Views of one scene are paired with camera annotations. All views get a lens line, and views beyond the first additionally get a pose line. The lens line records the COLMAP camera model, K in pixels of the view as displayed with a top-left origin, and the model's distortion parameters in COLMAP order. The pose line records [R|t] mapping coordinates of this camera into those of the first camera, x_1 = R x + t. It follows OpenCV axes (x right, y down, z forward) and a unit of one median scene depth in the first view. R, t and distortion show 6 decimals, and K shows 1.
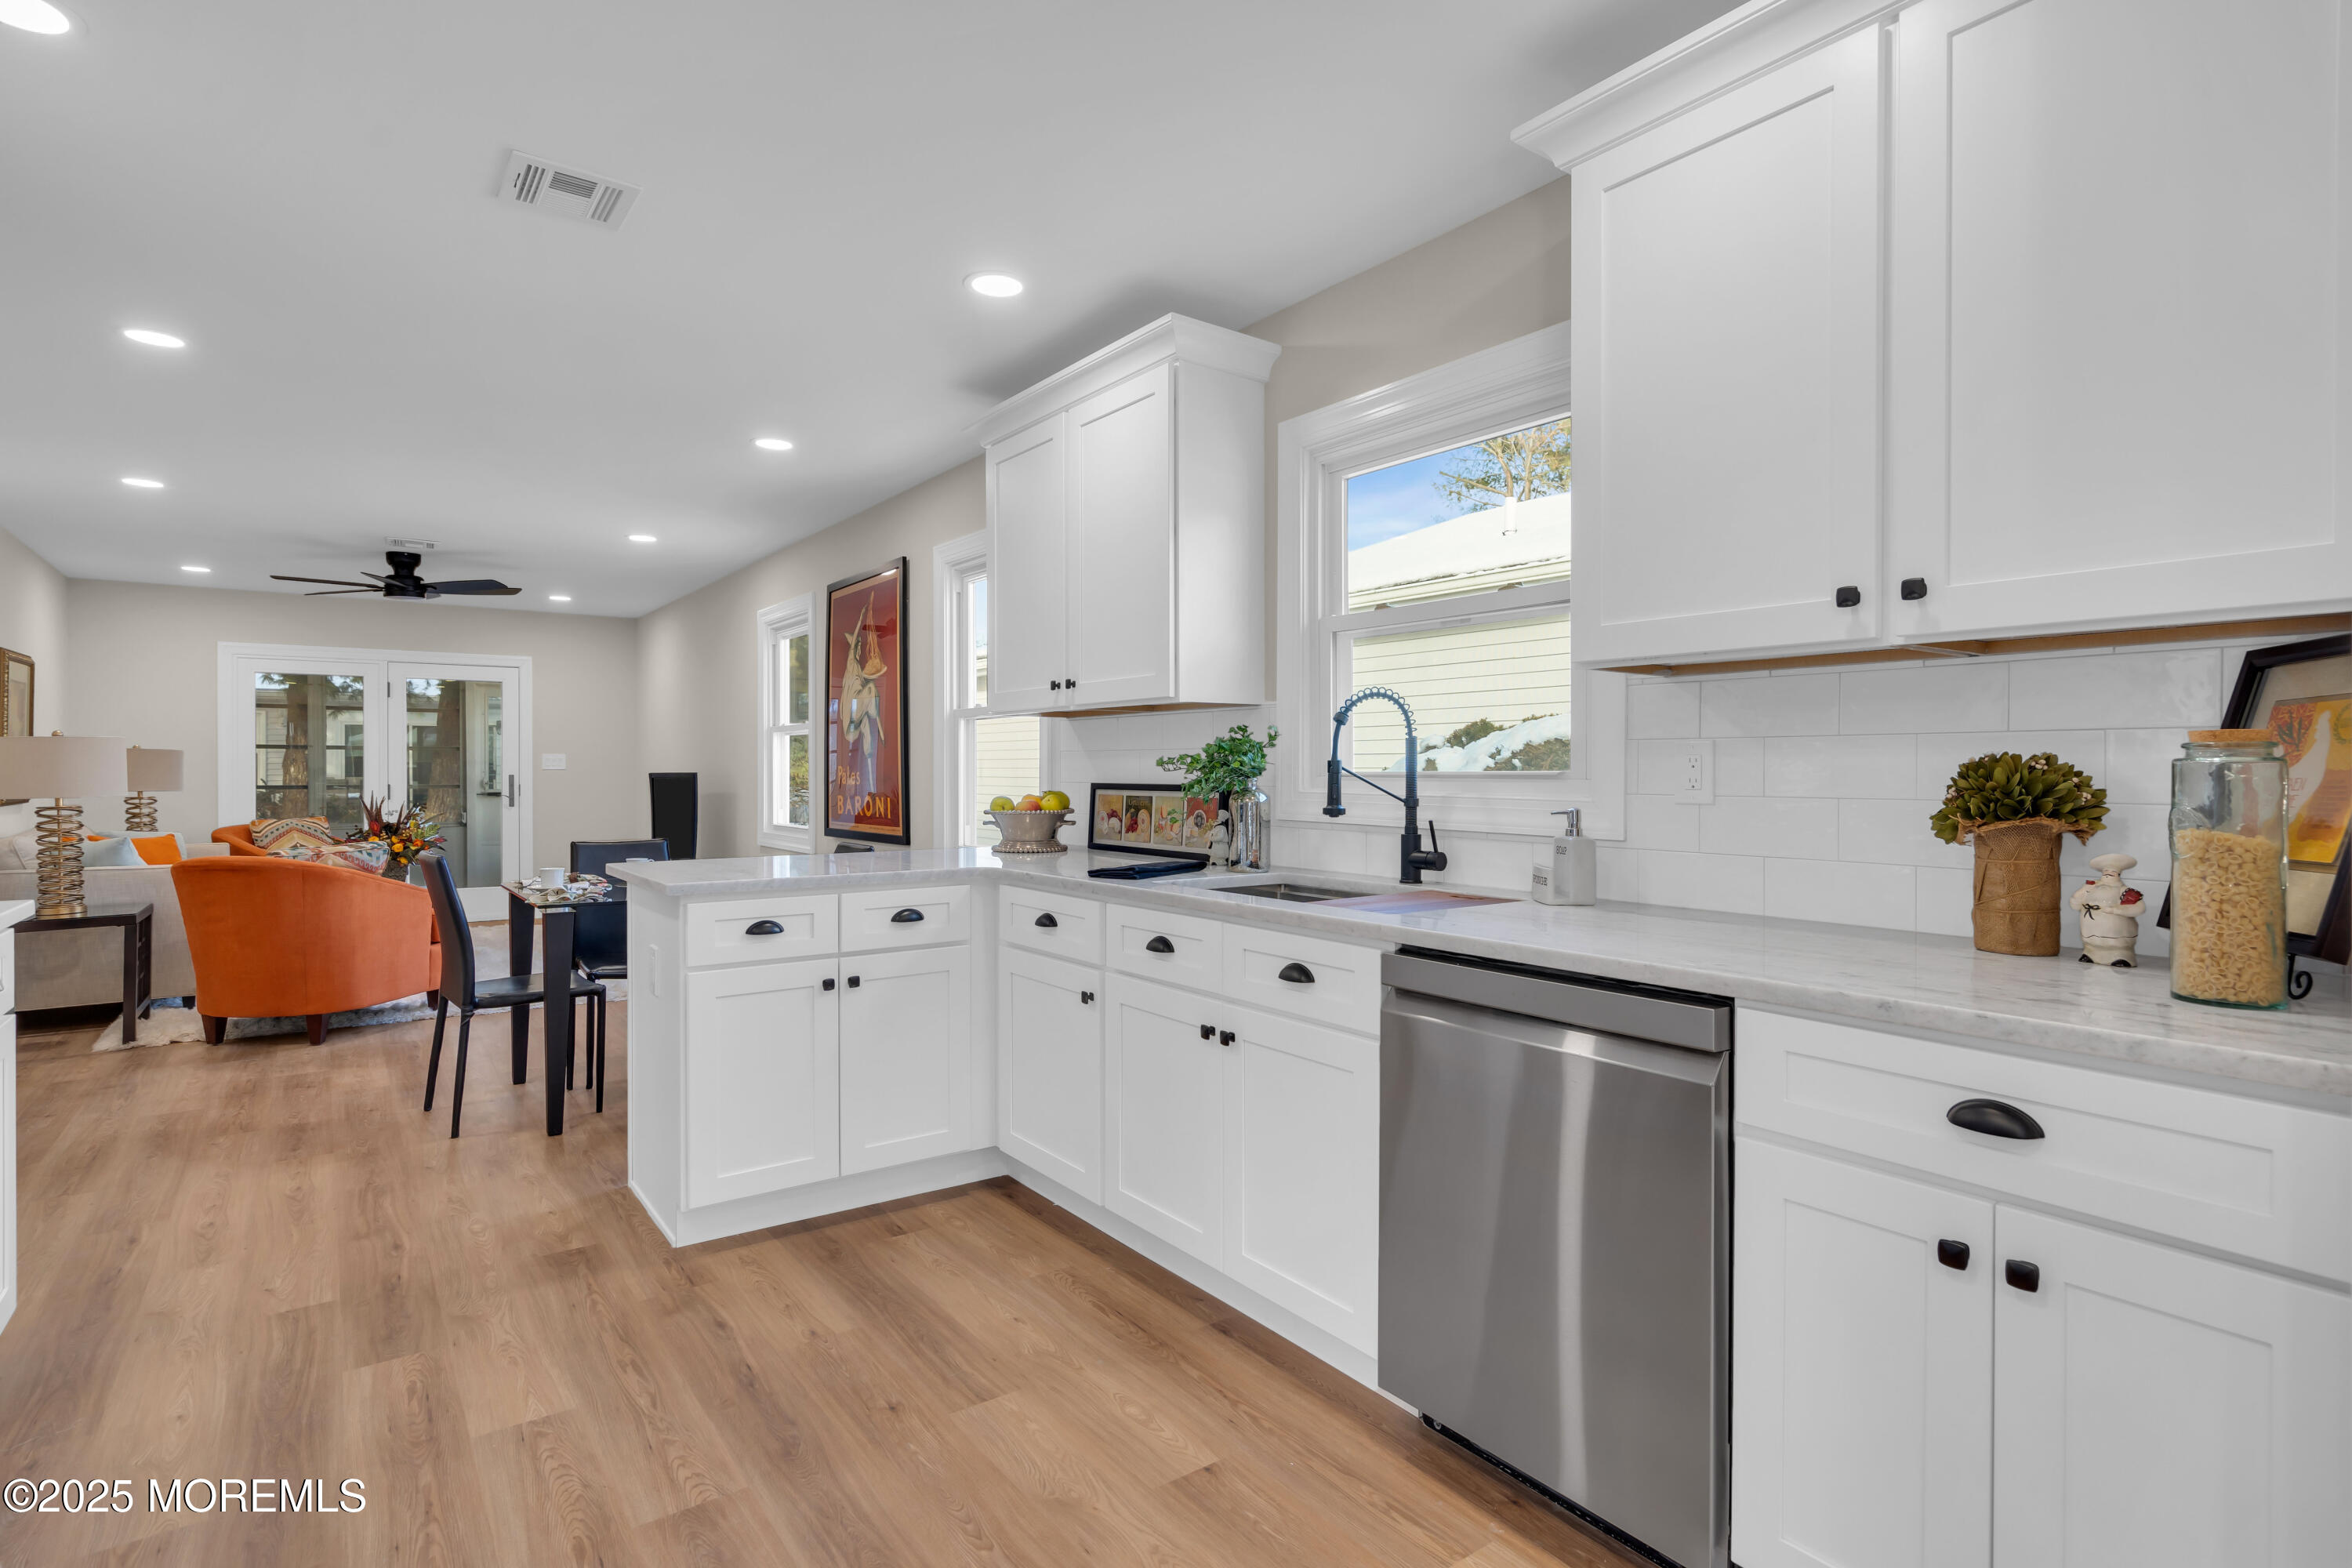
lens RADIAL K [[1155.4, 0, 1165.1], [0, 1155.4, 776.2], [0, 0, 1]] dist [-0.002074, -0.000405]
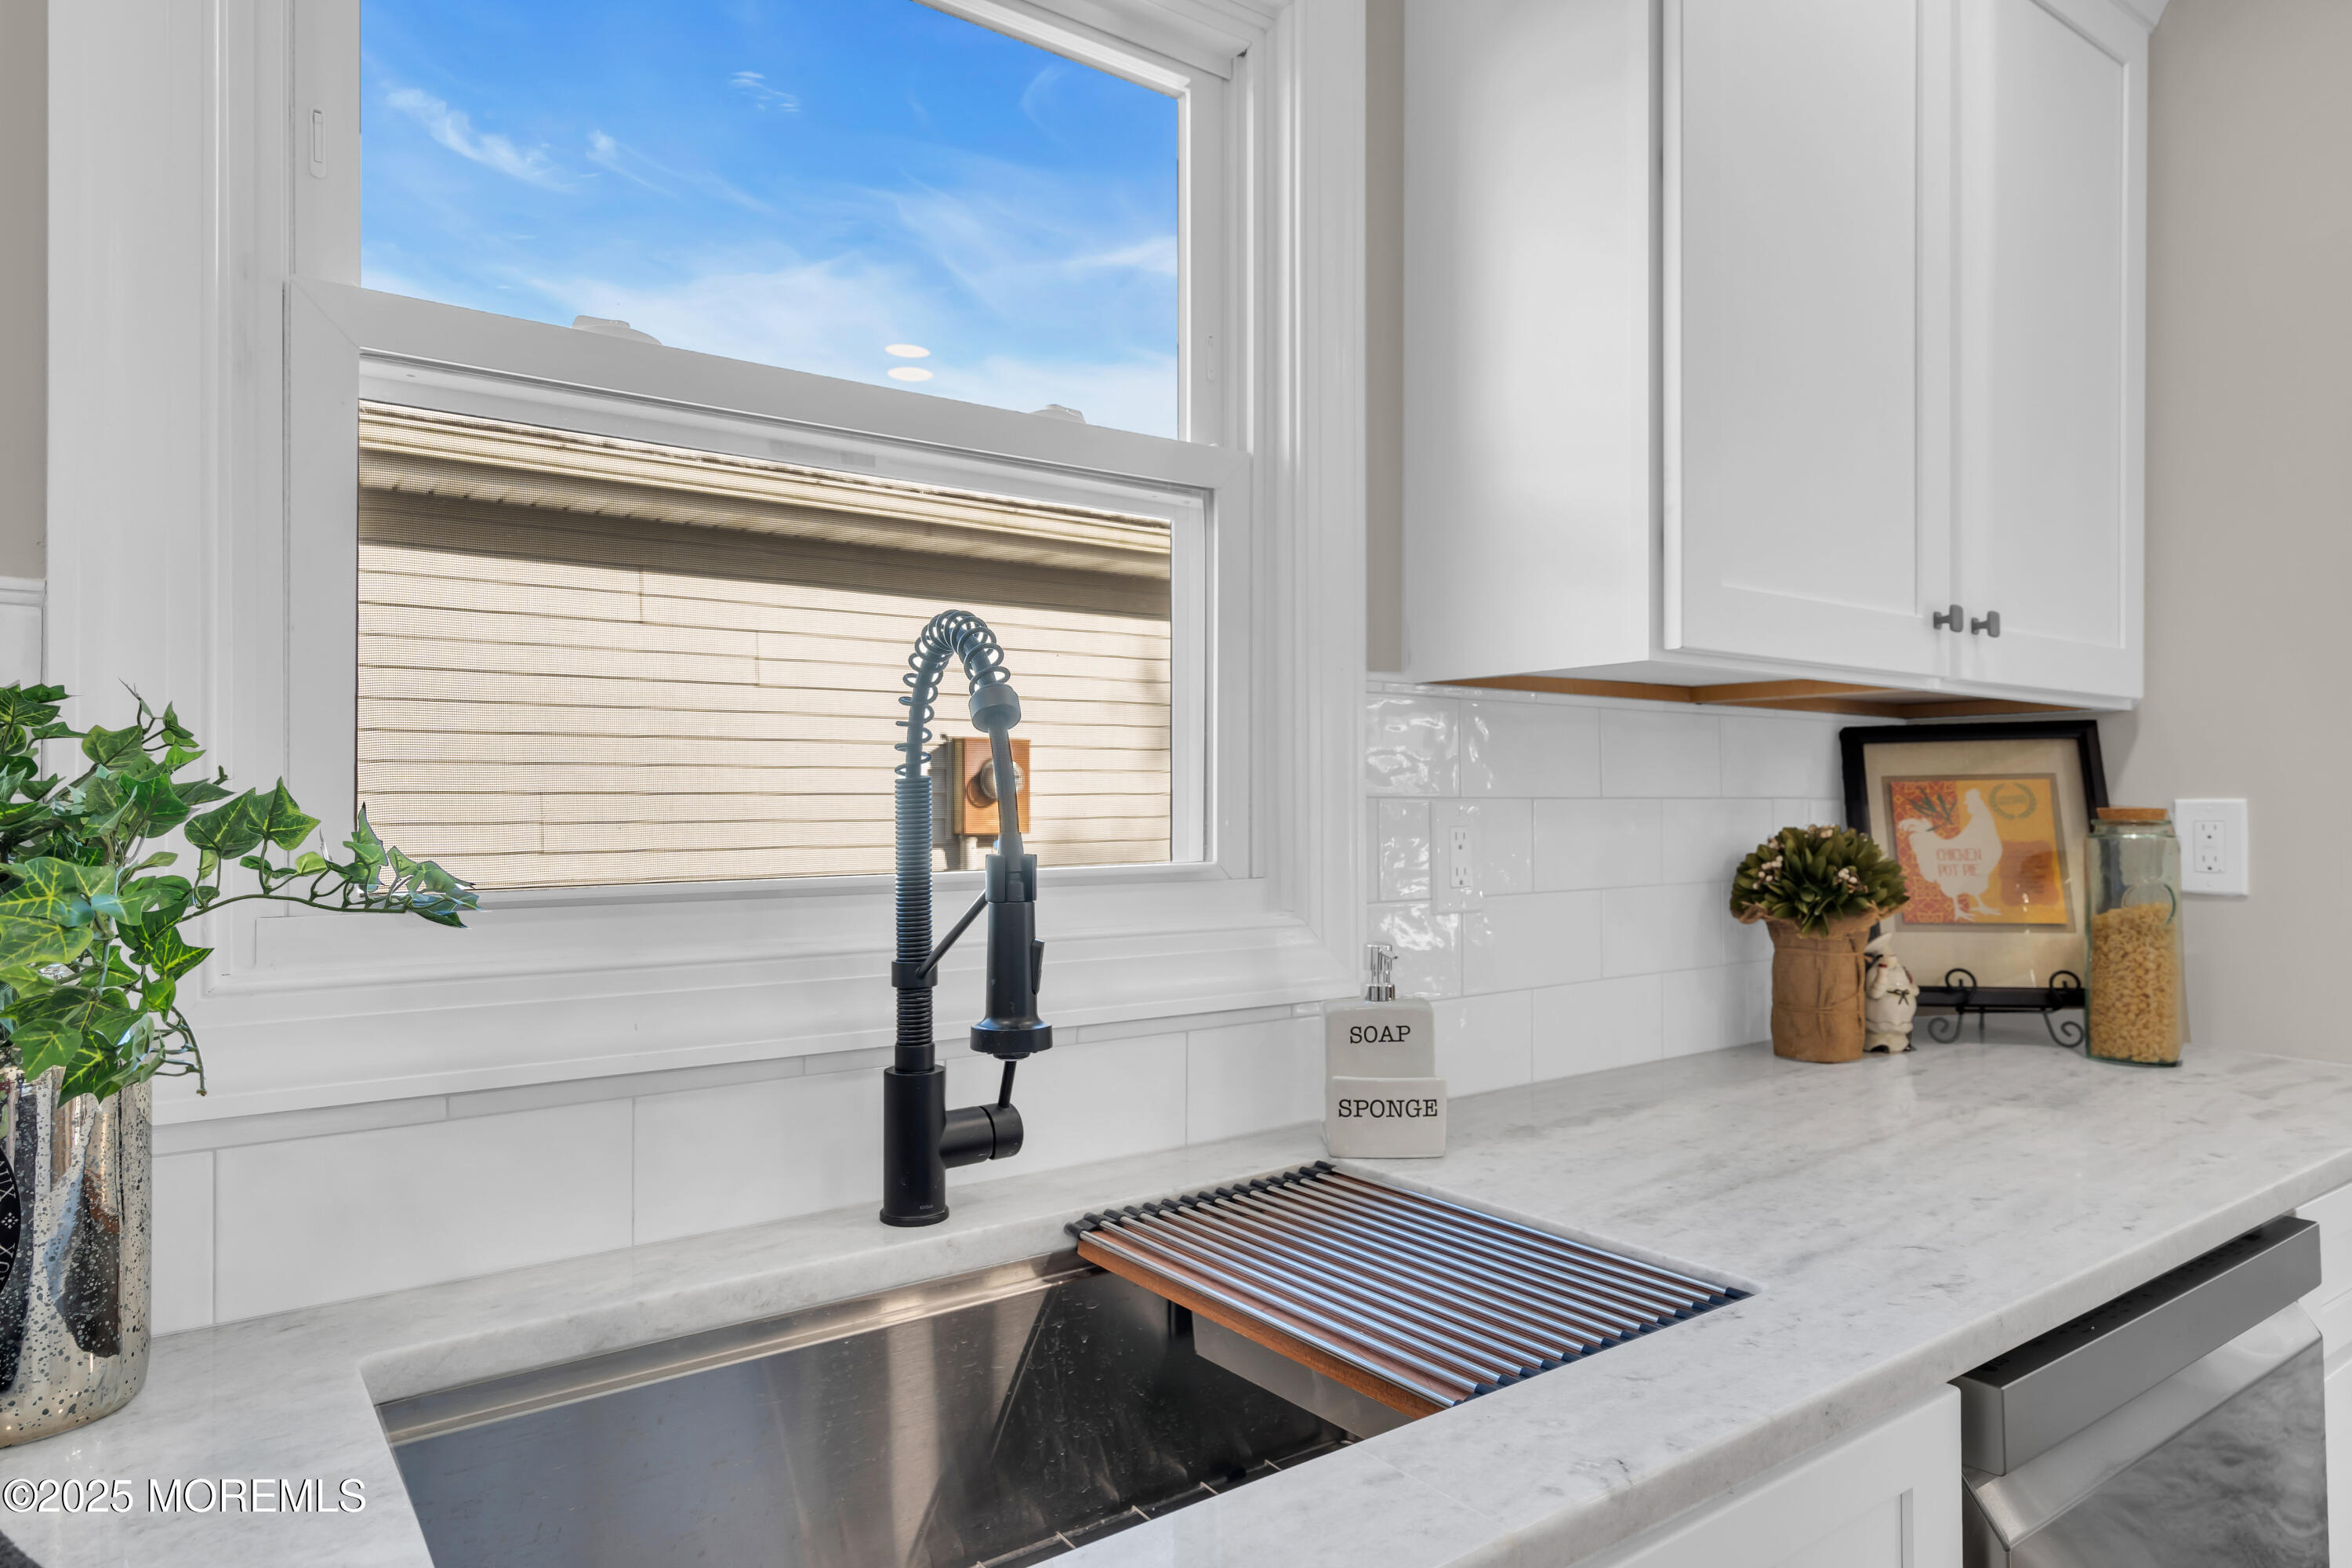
lens RADIAL K [[1394.1, 0, 1170.6], [0, 1394.1, 802.4], [0, 0, 1]] dist [0.001067, 0.000371]
pose [[-0.000840, 0.000770, 0.999999, -0.149258], [0.009605, 0.999954, -0.000762, -0.020638], [-0.999954, 0.009604, -0.000847, 0.739303]]
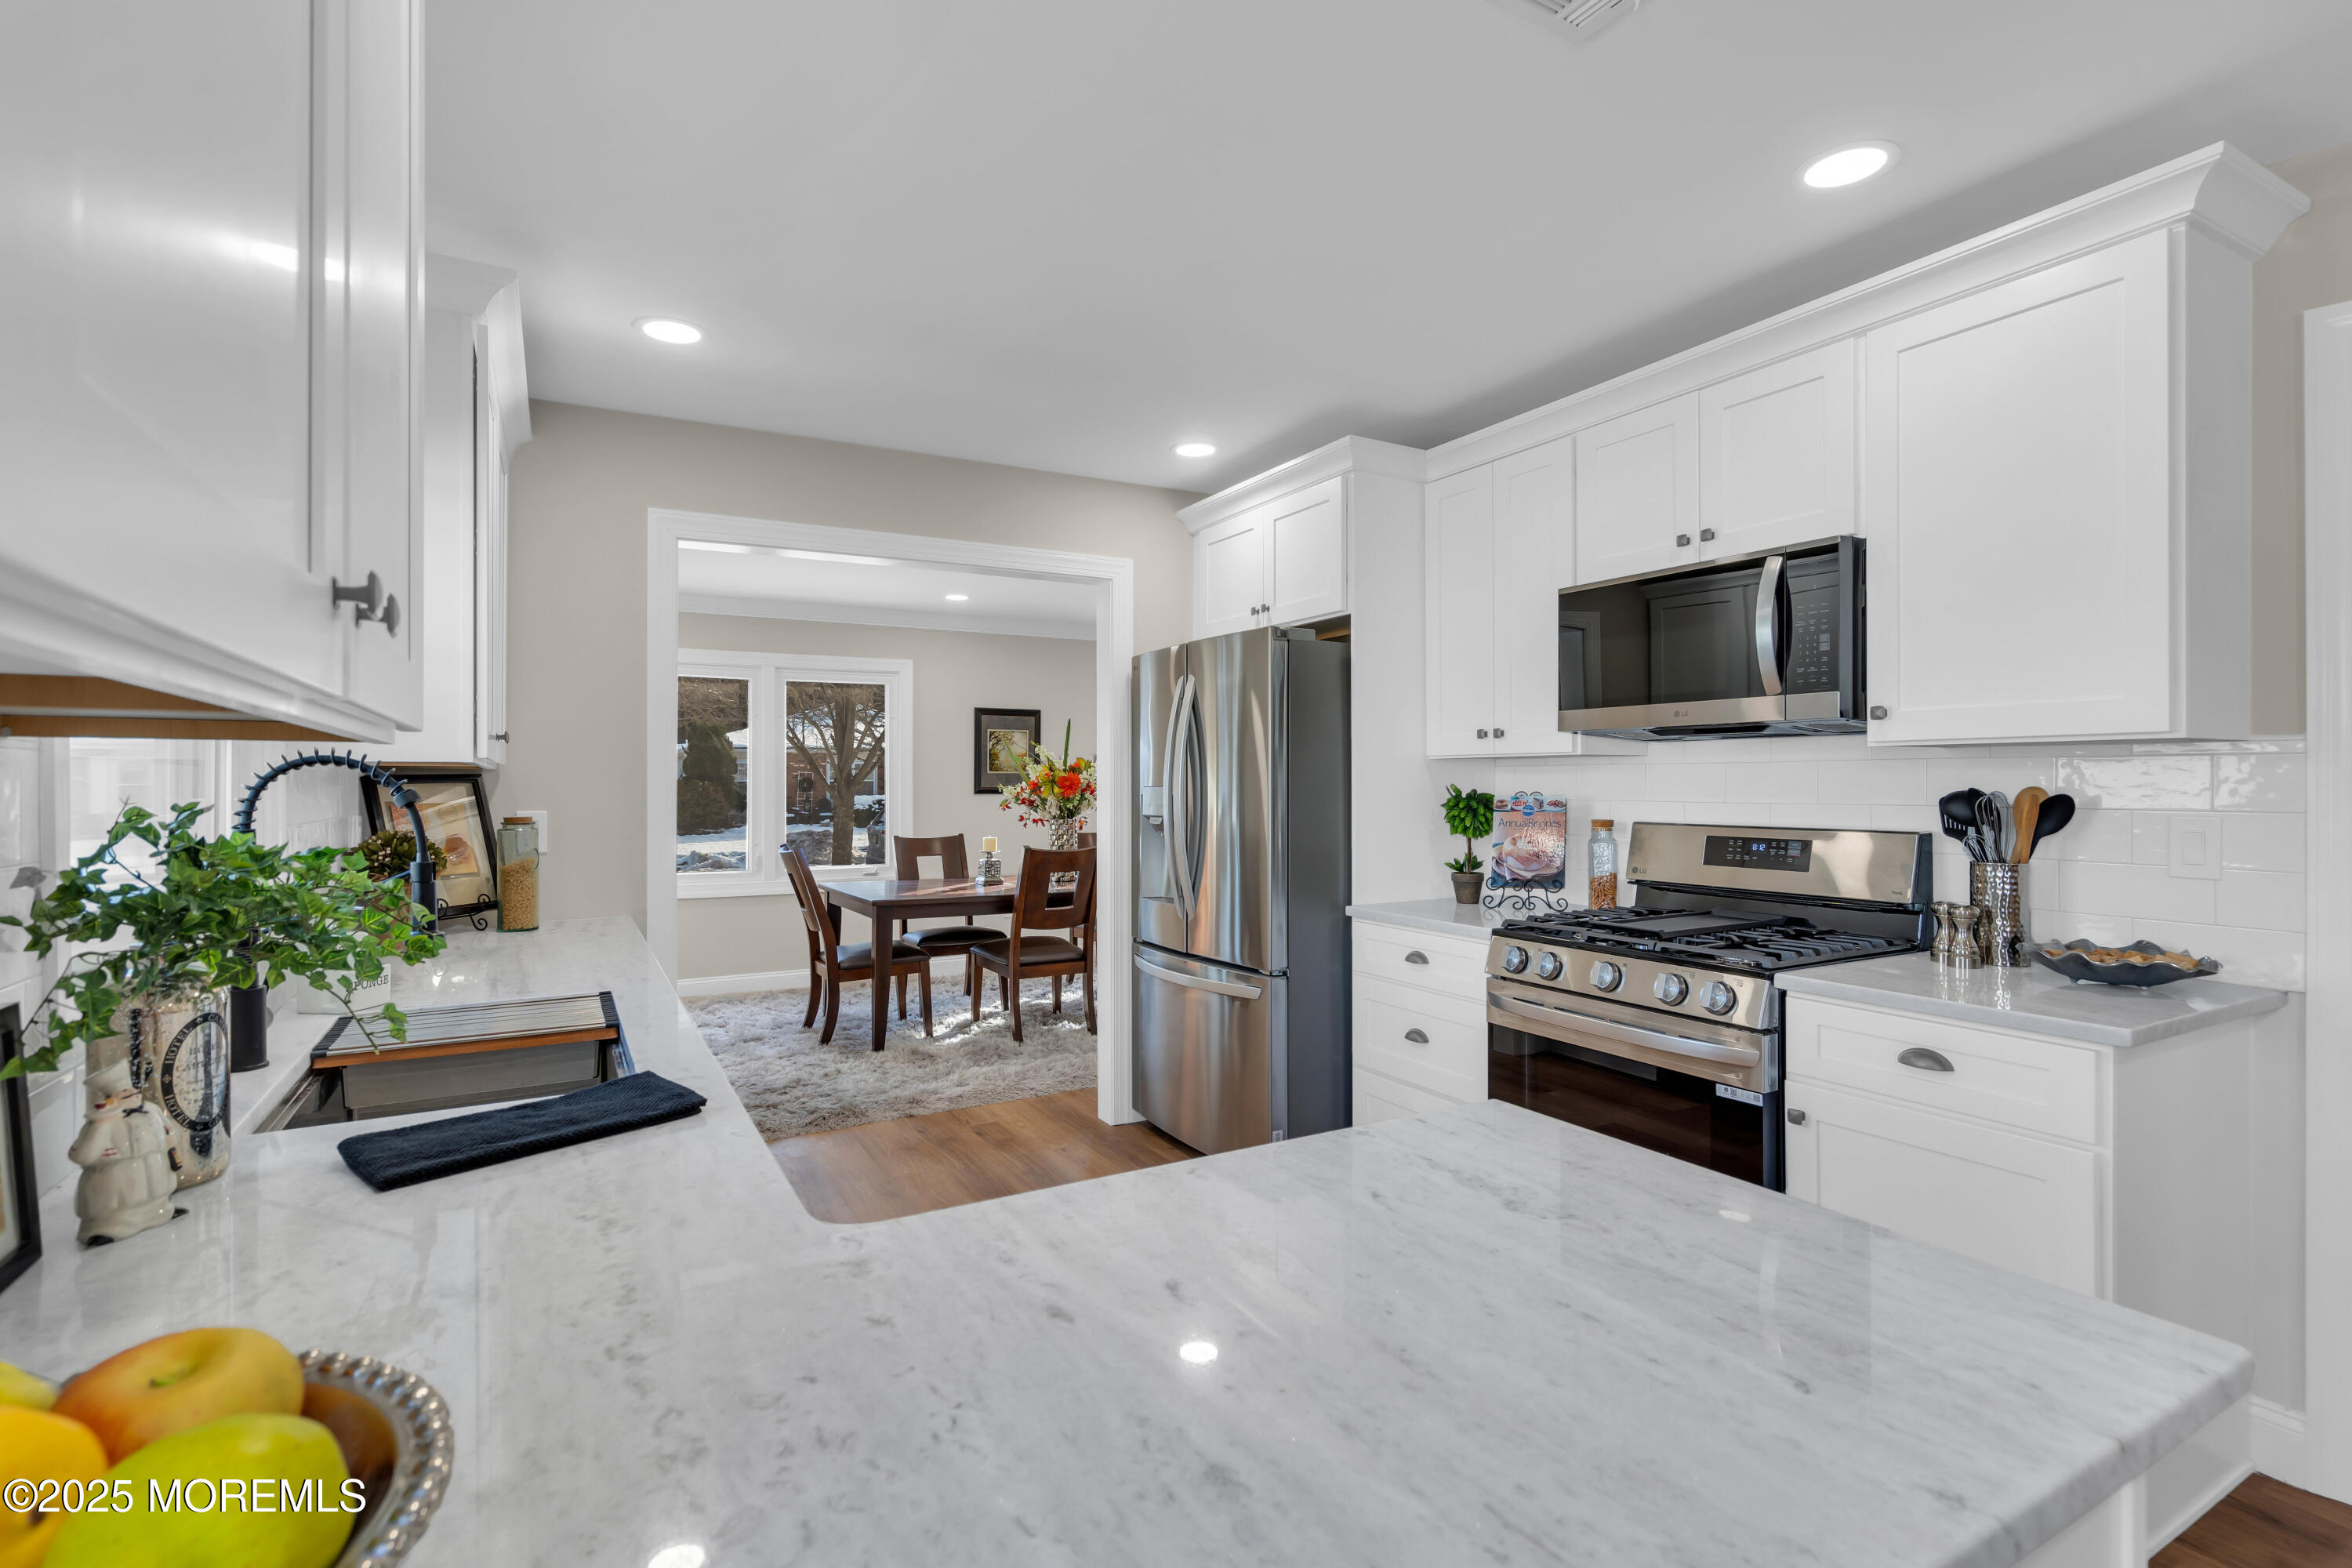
lens RADIAL K [[1087.6, 0, 1165.7], [0, 1087.6, 778.7], [0, 0, 1]] dist [0.003252, 0.000687]
pose [[-0.993512, 0.003031, 0.113690, -0.266414], [0.003579, 0.999983, 0.004620, -0.048838], [-0.113675, 0.004997, -0.993505, 1.209344]]
